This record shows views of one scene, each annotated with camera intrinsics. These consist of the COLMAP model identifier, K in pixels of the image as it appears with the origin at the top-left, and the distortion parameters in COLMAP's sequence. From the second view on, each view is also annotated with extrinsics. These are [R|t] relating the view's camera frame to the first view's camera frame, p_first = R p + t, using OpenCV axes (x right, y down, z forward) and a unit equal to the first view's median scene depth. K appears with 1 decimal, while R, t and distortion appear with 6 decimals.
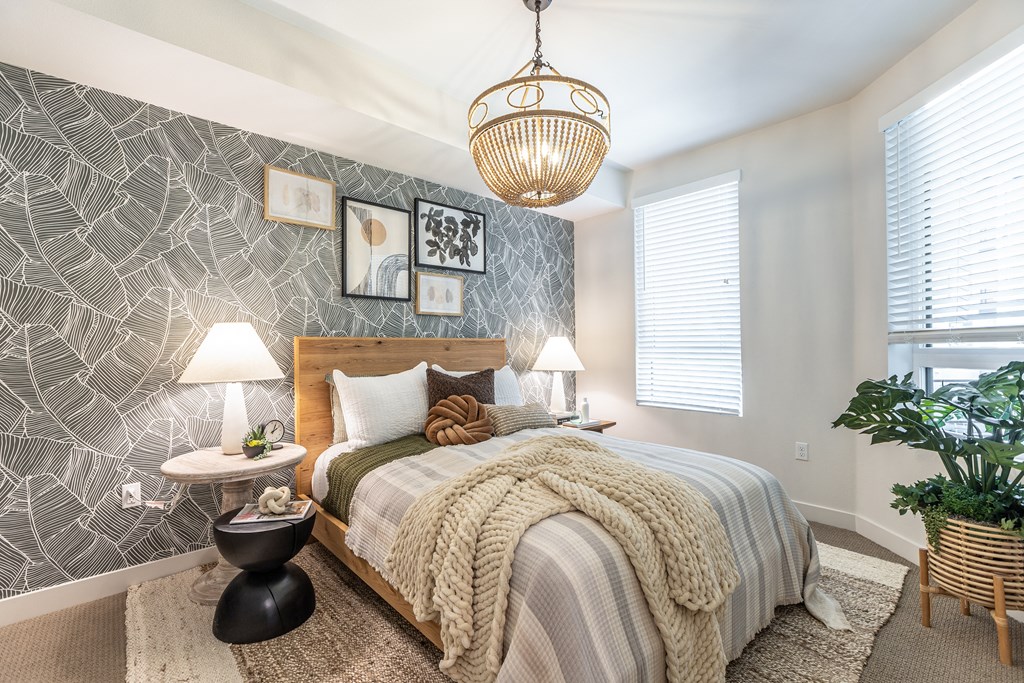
lens RADIAL K [[450.2, 0, 513.3], [0, 450.2, 343.2], [0, 0, 1]] dist [0.004654, -0.000550]
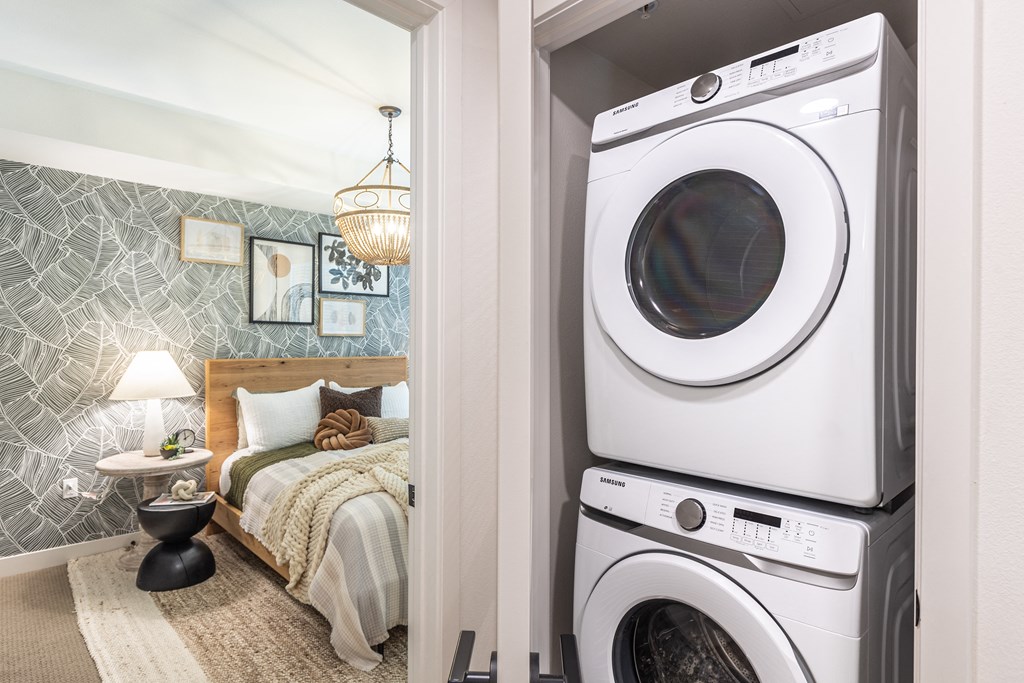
lens RADIAL K [[542.3, 0, 511.2], [0, 542.3, 340.7], [0, 0, 1]] dist [0.001875, -0.000921]
pose [[0.999652, 0.010000, 0.024416, 0.337659], [-0.010071, 0.999945, 0.002784, -0.089728], [-0.024387, -0.003029, 0.999698, -0.534665]]
